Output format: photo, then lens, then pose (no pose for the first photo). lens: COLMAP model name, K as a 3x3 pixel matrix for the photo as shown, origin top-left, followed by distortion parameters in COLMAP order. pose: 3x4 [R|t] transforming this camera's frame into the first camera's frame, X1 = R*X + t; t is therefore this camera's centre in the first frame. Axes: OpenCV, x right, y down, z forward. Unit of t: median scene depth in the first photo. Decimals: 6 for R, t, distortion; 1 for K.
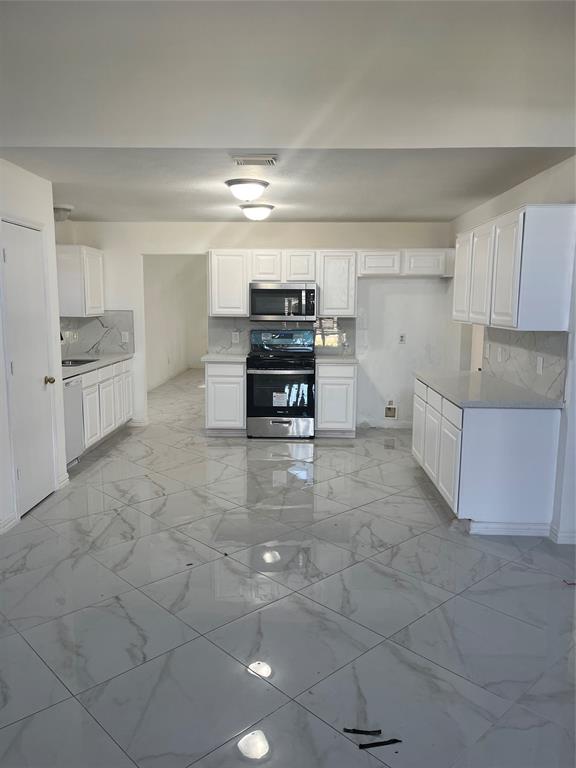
lens RADIAL K [[583.2, 0, 290.8], [0, 583.2, 383.9], [0, 0, 1]] dist [0.046410, -0.079564]
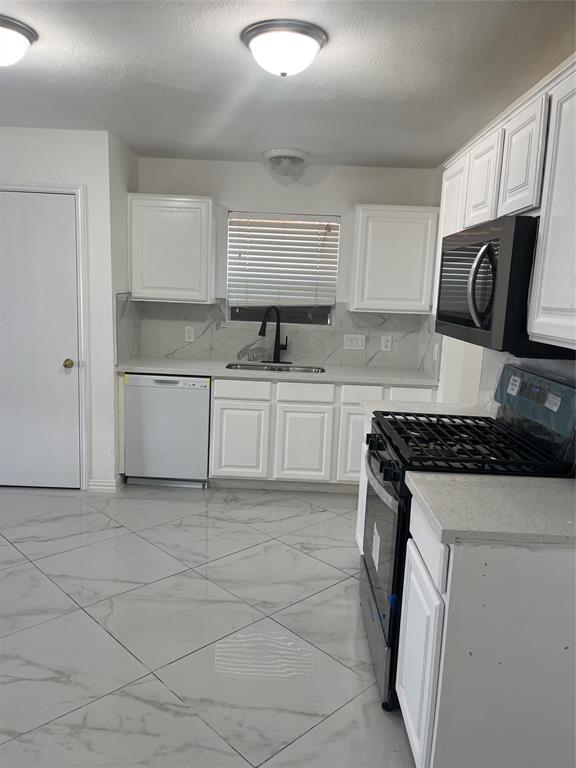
lens RADIAL K [[583.2, 0, 289.9], [0, 583.2, 386.7], [0, 0, 1]] dist [0.046410, -0.079564]
pose [[0.007517, 0.157593, -0.987476, 0.341004], [-0.180419, 0.971511, 0.153672, -0.122339], [0.983561, 0.177004, 0.035736, 0.935590]]
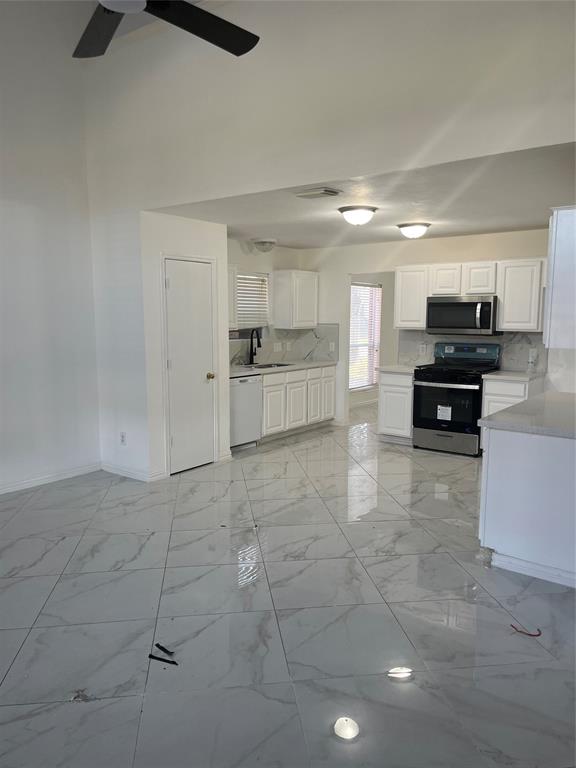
lens RADIAL K [[583.2, 0, 287.6], [0, 583.2, 383.0], [0, 0, 1]] dist [0.046410, -0.079564]
pose [[0.810720, 0.064587, -0.581861, 0.351030], [-0.078226, 0.996934, 0.001666, -0.005077], [0.580185, 0.044166, 0.813287, 0.027215]]
